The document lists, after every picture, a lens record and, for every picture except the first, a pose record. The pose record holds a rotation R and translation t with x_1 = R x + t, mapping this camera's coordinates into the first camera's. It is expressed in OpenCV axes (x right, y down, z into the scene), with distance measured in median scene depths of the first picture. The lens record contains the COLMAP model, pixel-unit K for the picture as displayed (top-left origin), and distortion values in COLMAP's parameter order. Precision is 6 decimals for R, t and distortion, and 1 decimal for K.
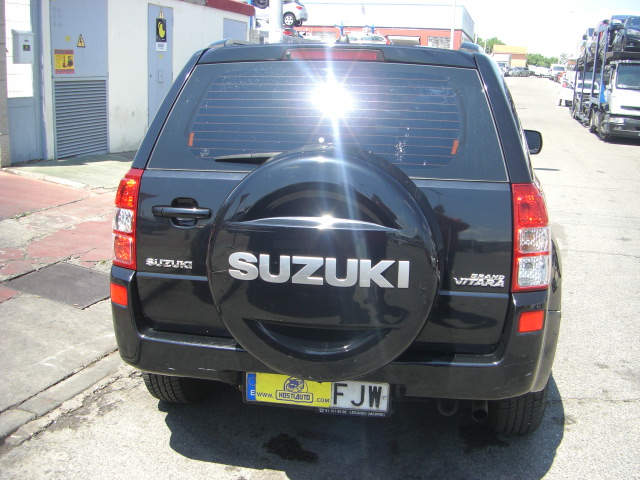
lens RADIAL K [[717.9, 0, 363.5], [0, 717.9, 222.2], [0, 0, 1]] dist [-0.139371, 0.000000]
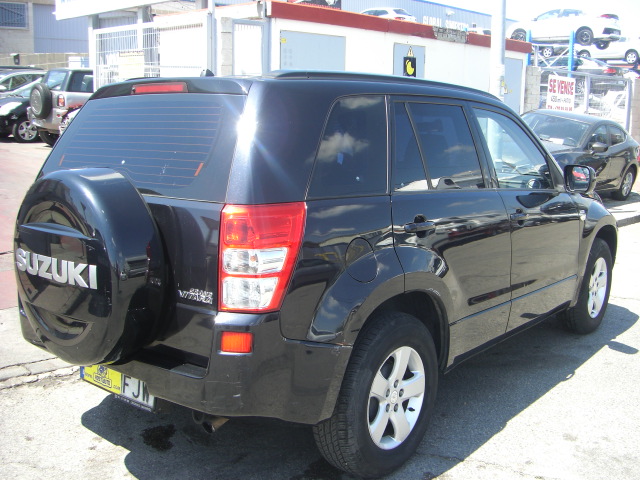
lens RADIAL K [[717.9, 0, 320.3], [0, 717.9, 241.9], [0, 0, 1]] dist [-0.139371, 0.000000]
pose [[0.870821, 0.069682, -0.486636, 0.775427], [-0.081571, 0.996662, -0.003256, -0.007915], [0.484785, 0.042531, 0.873599, 0.154251]]
